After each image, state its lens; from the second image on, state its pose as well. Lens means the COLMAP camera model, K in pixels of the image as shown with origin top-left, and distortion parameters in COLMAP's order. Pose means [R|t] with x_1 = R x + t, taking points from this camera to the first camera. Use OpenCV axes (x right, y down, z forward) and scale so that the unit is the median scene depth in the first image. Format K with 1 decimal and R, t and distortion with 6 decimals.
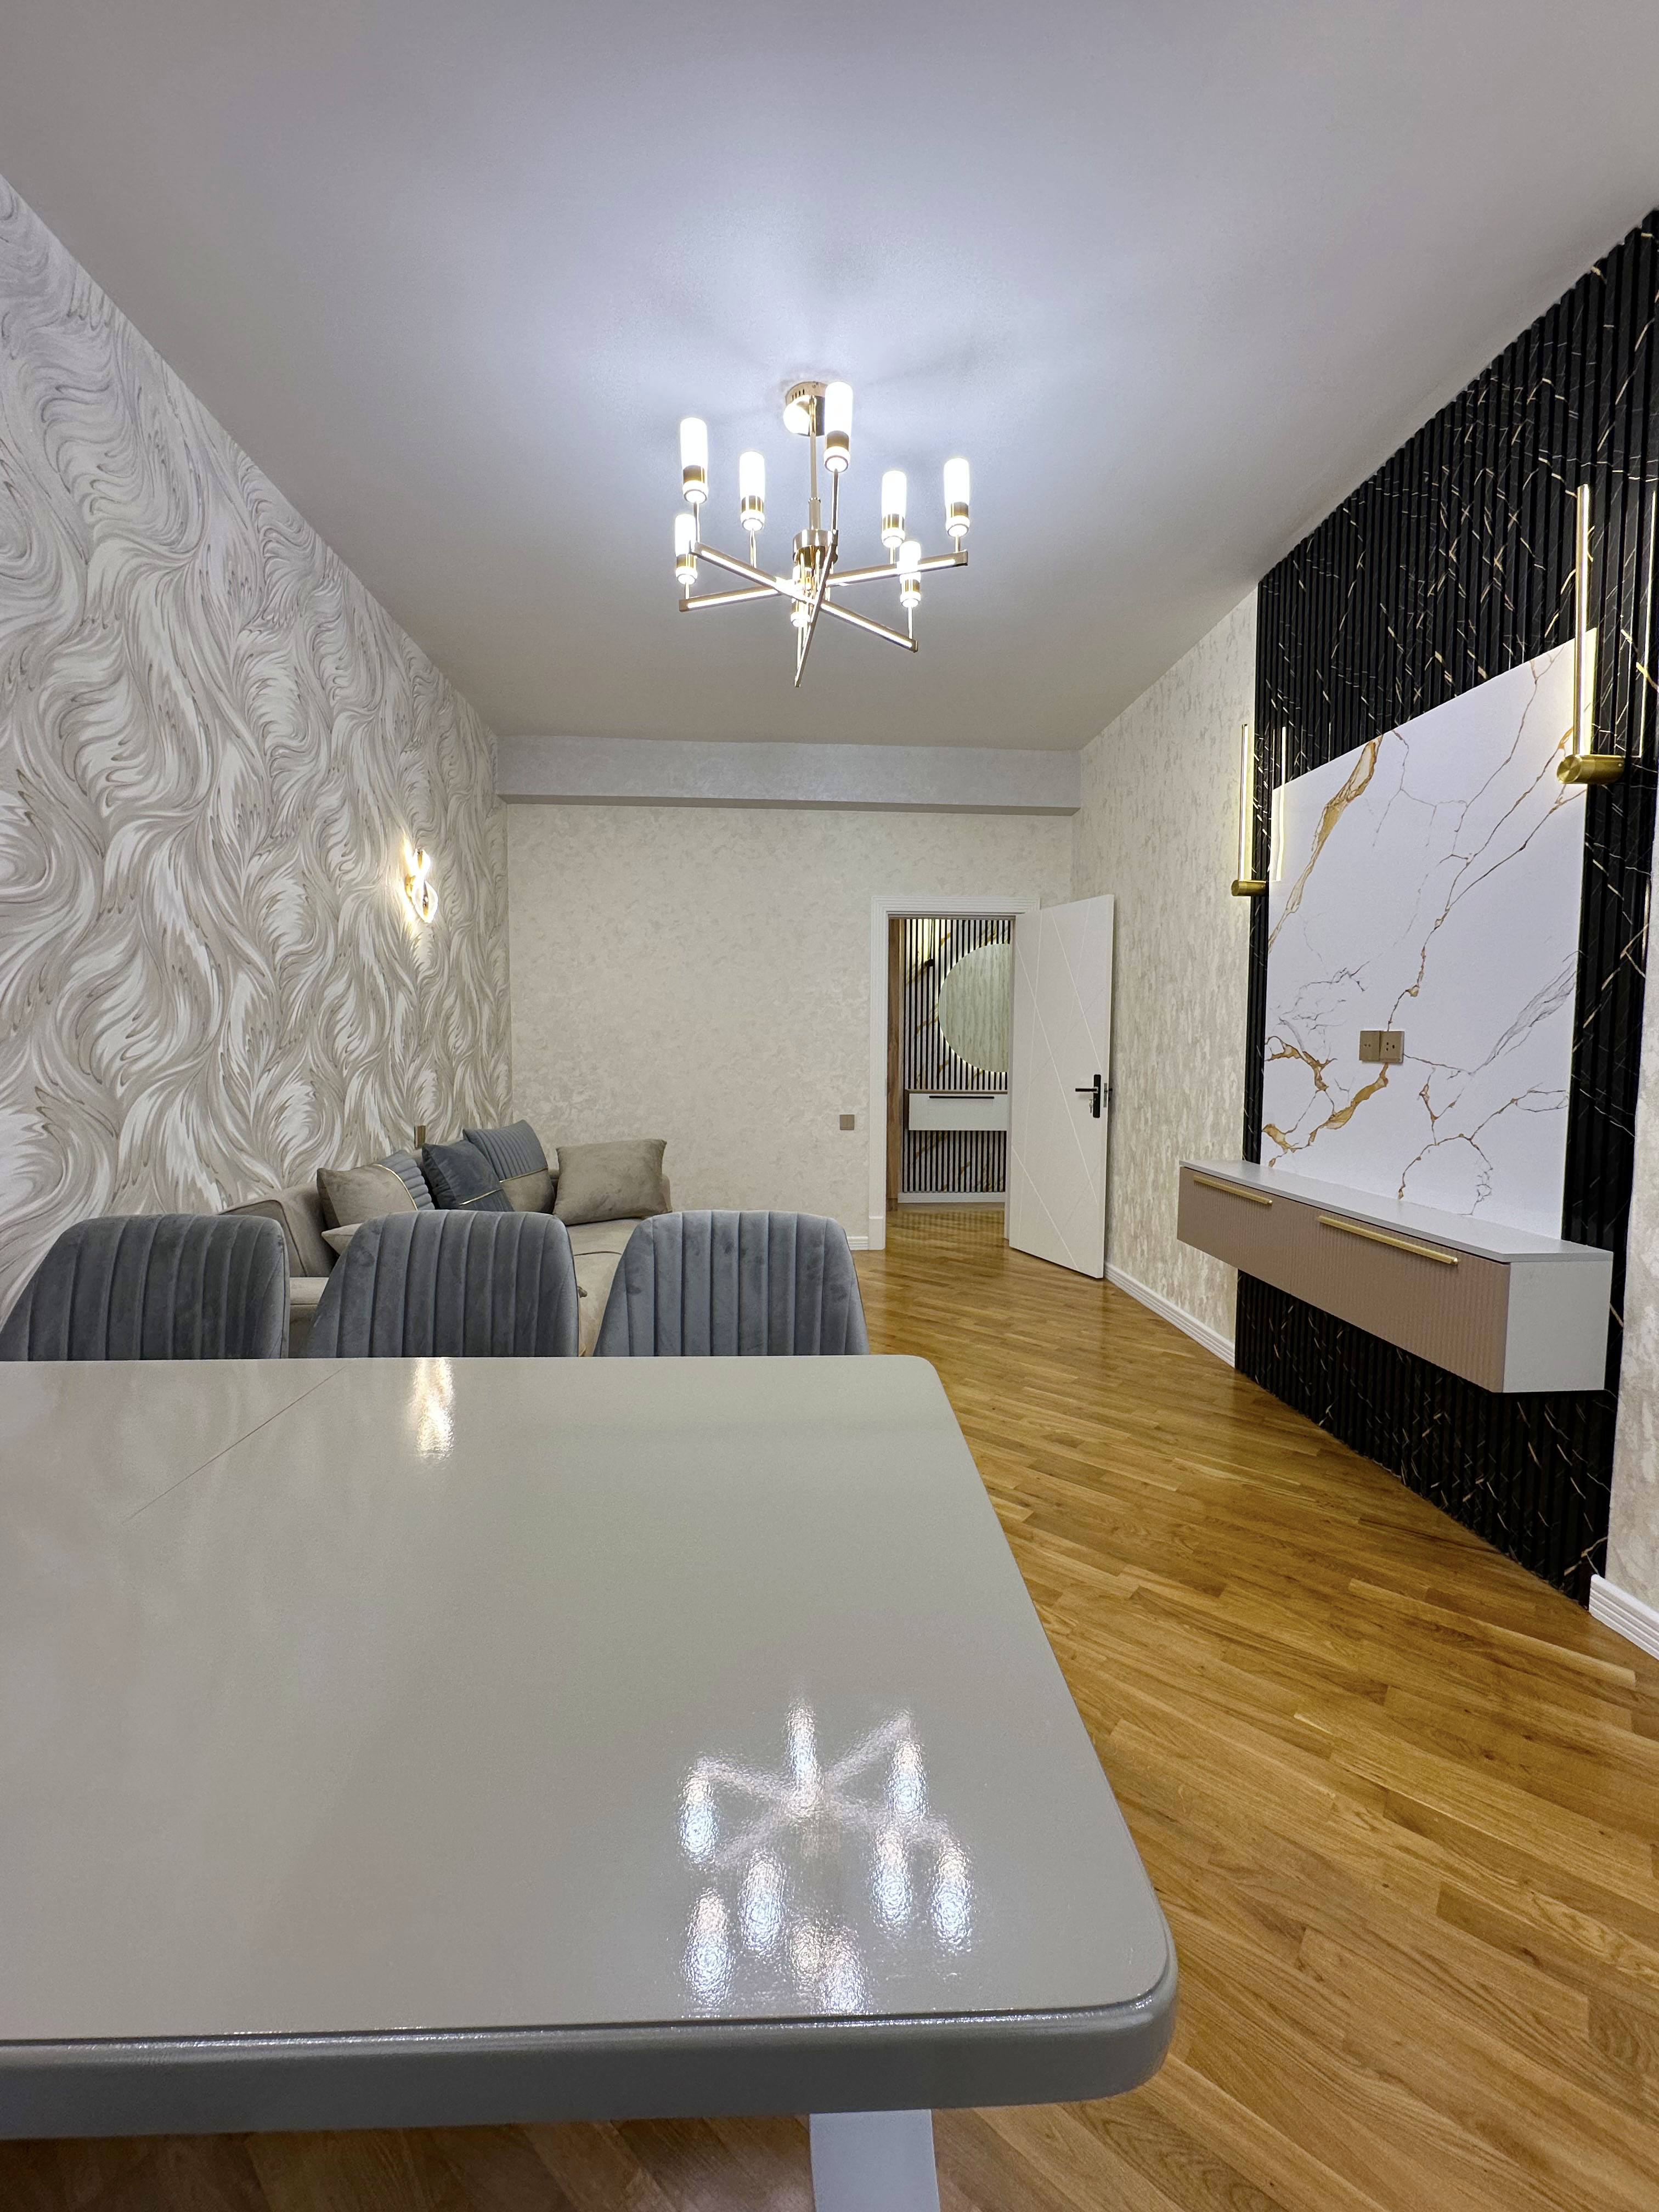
lens RADIAL K [[961.8, 0, 829.5], [0, 961.8, 1106.0], [0, 0, 1]] dist [-0.000633, -0.000089]
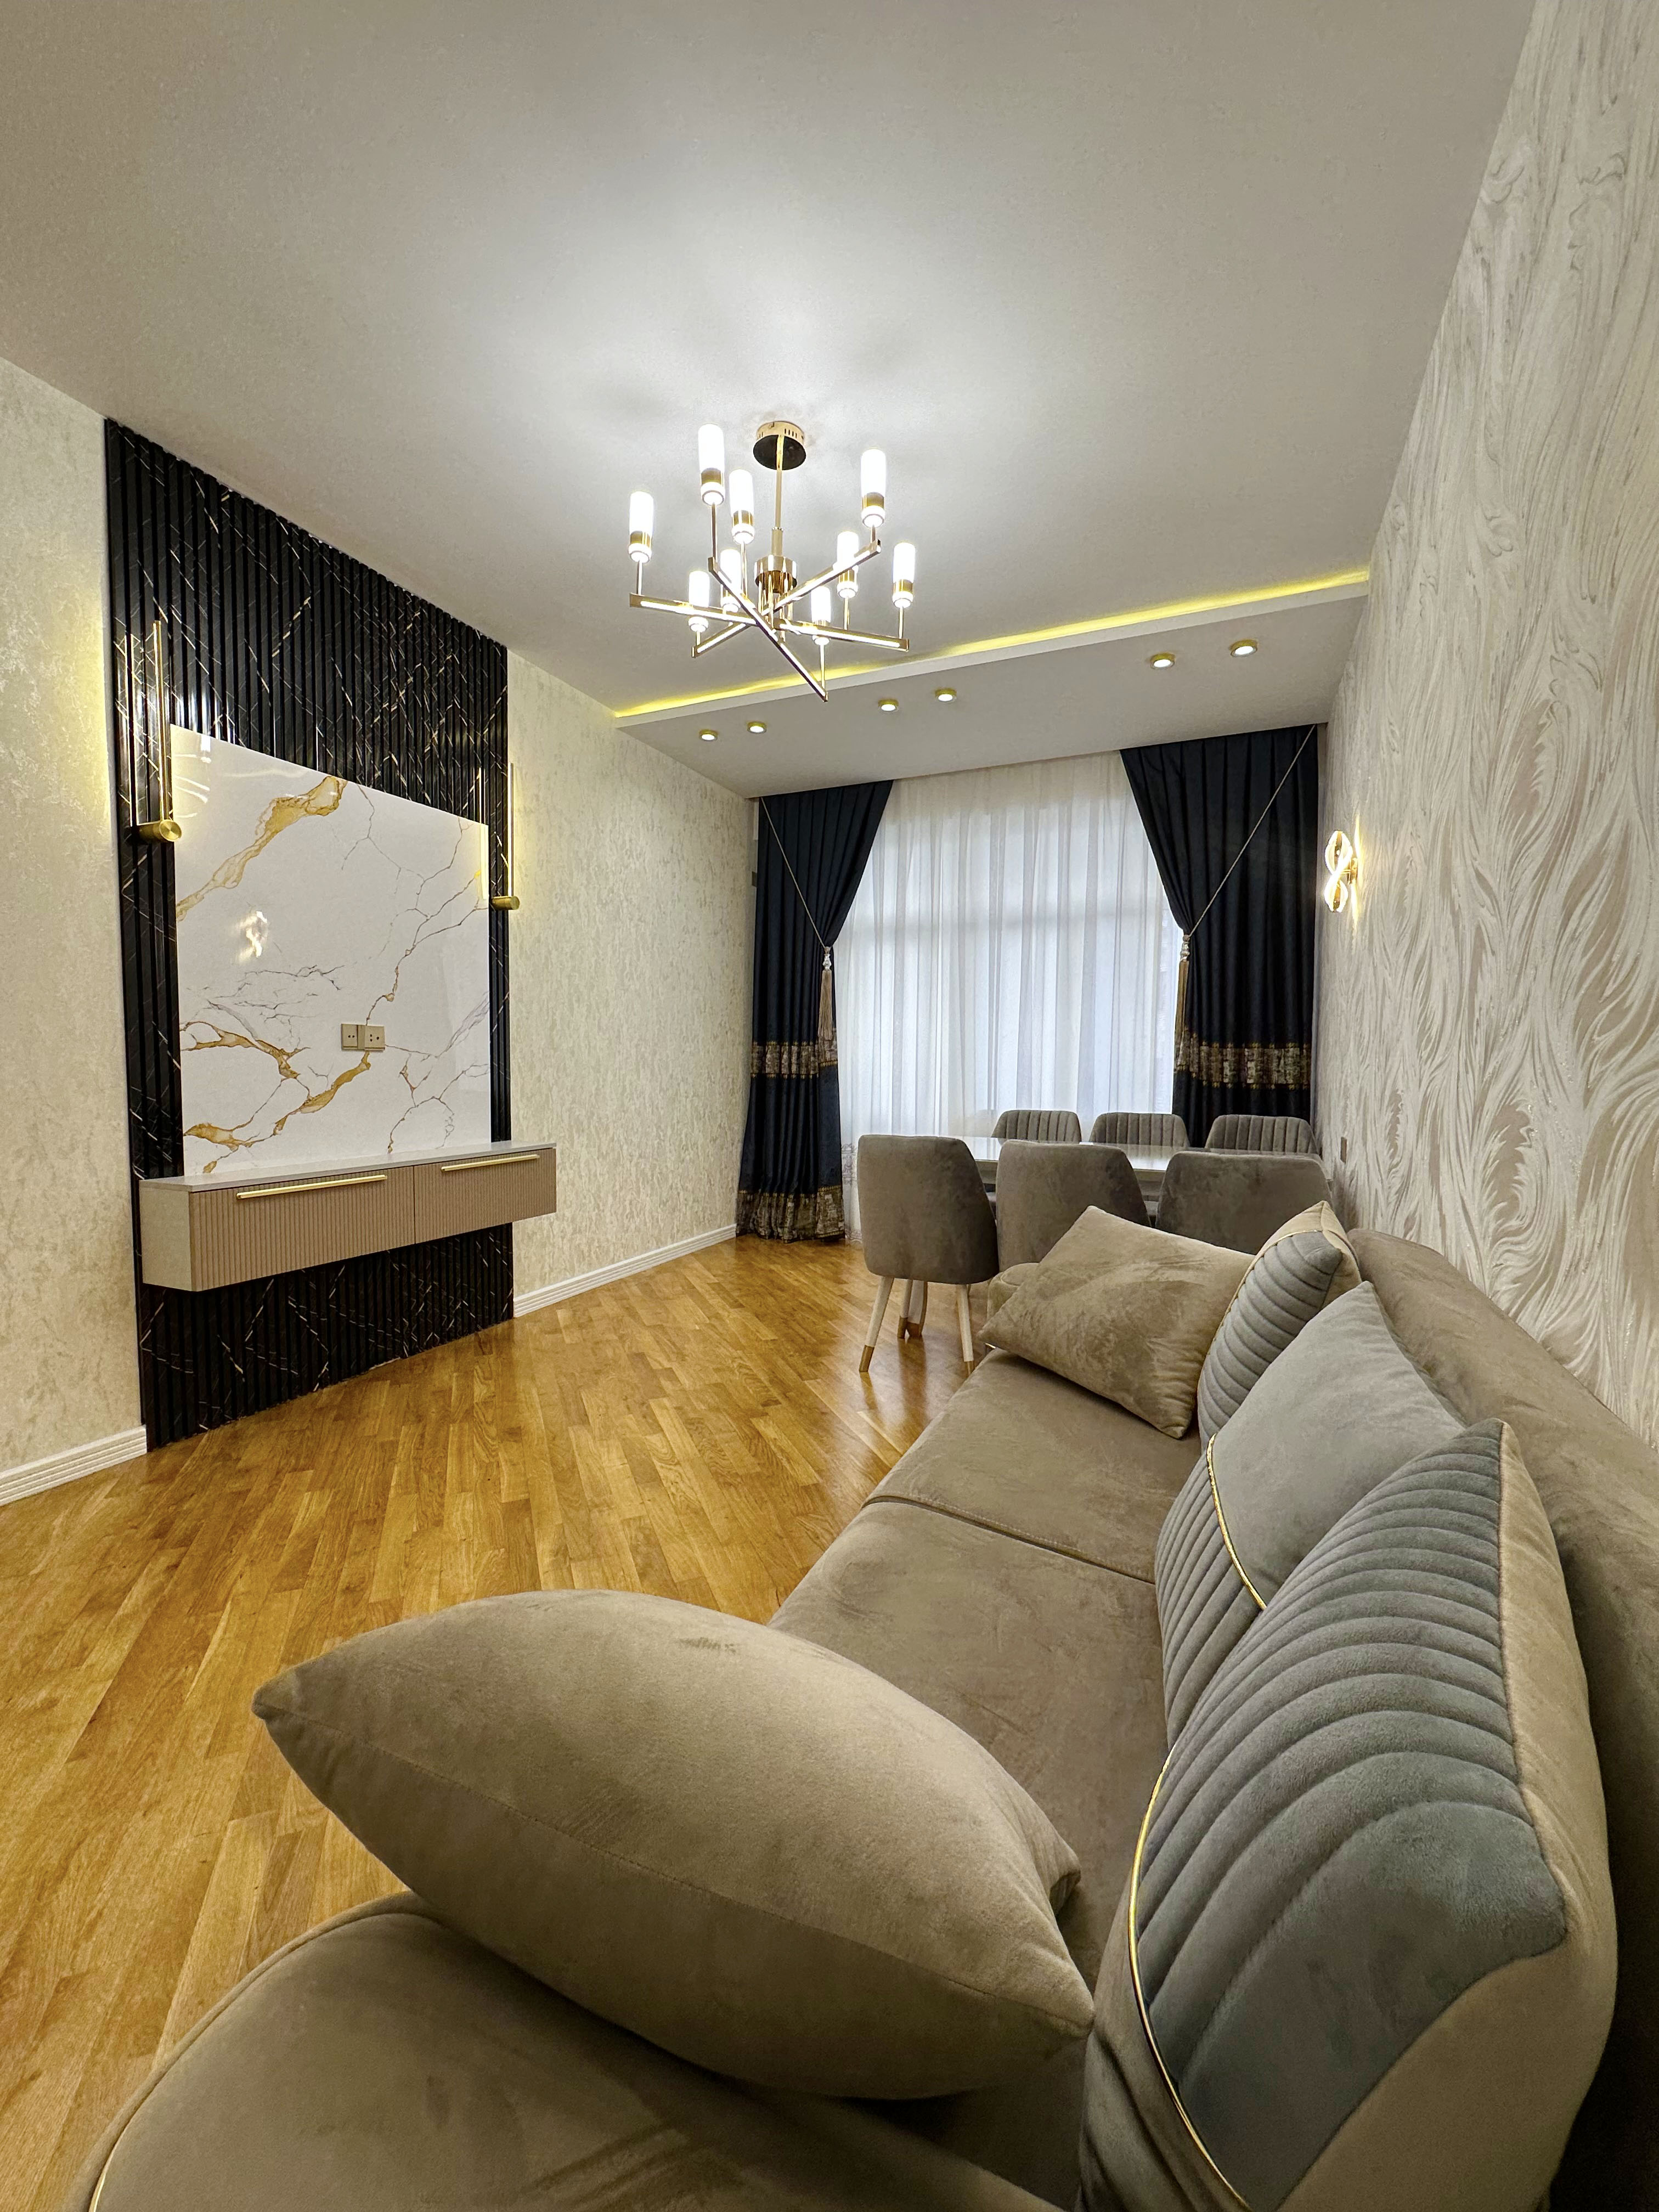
lens RADIAL K [[889.1, 0, 829.5], [0, 889.1, 1106.0], [0, 0, 1]] dist [0.000195, 0.000007]
pose [[-0.895064, -0.032167, 0.444776, -0.432643], [0.020191, 0.993449, 0.112480, -0.082210], [-0.445480, 0.109658, -0.888551, 1.587915]]
